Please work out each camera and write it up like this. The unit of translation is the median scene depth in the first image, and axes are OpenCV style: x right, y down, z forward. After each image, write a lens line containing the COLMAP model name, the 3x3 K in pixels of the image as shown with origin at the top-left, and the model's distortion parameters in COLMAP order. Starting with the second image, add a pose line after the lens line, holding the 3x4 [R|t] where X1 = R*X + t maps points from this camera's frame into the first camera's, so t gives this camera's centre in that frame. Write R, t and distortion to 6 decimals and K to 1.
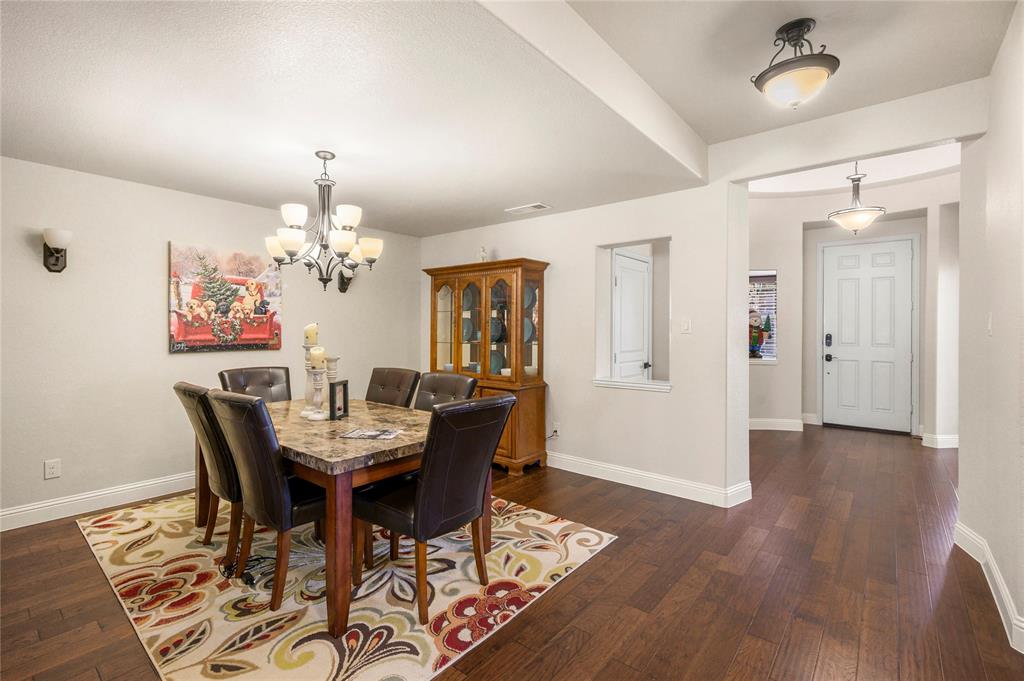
lens RADIAL K [[458.8, 0, 501.5], [0, 458.8, 334.1], [0, 0, 1]] dist [-0.011940, -0.000176]
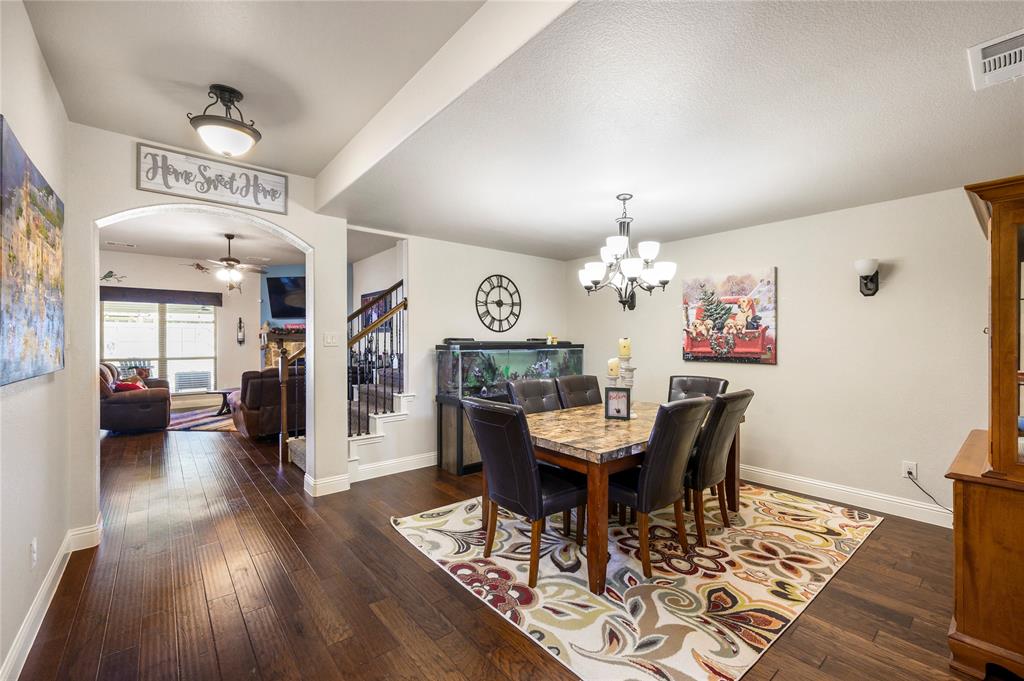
lens RADIAL K [[421.3, 0, 508.2], [0, 421.3, 347.7], [0, 0, 1]] dist [-0.001322, -0.001791]
pose [[-0.173336, 0.015814, -0.984736, 0.739501], [-0.013797, 0.999734, 0.018483, -0.016412], [0.984766, 0.016791, -0.173072, 0.886978]]
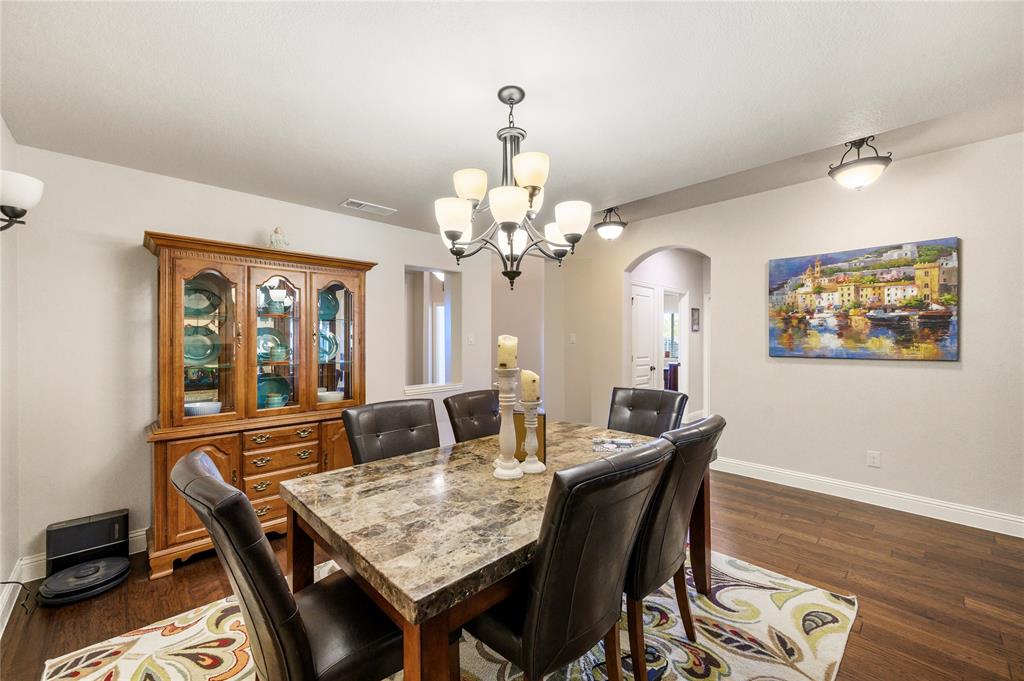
lens RADIAL K [[408.0, 0, 506.2], [0, 408.0, 343.5], [0, 0, 1]] dist [0.001725, -0.000014]
pose [[0.107284, -0.001277, 0.994228, -1.010591], [0.017781, 0.999842, -0.000634, -0.013811], [-0.994069, 0.017746, 0.107289, 0.936888]]
